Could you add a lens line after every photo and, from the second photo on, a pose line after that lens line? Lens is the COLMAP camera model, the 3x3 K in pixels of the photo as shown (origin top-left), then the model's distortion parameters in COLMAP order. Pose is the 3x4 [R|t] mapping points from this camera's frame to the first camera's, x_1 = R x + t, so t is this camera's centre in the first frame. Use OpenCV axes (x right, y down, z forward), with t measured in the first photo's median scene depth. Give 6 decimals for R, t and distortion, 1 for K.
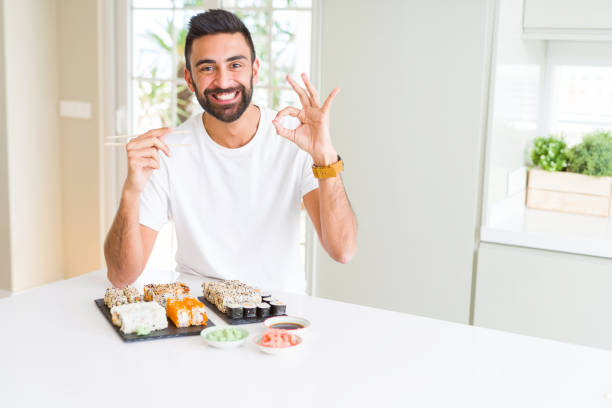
lens RADIAL K [[893.0, 0, 314.4], [0, 893.0, 195.1], [0, 0, 1]] dist [-0.111252, 0.000000]
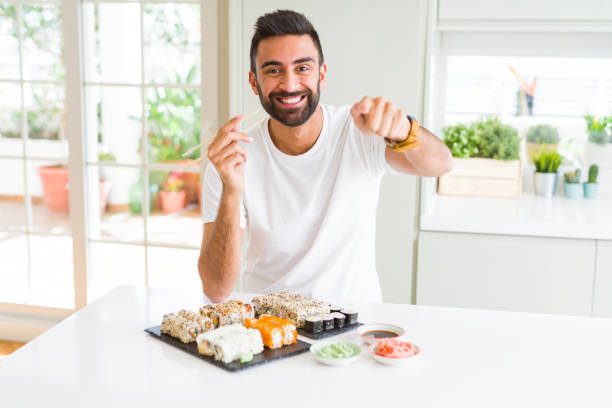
lens RADIAL K [[893.0, 0, 310.5], [0, 893.0, 193.2], [0, 0, 1]] dist [-0.111252, 0.000000]
pose [[0.954760, -0.064745, 0.290244, -0.356612], [0.061188, 0.997898, 0.021324, -0.031527], [-0.291015, -0.002600, 0.956715, 0.081449]]
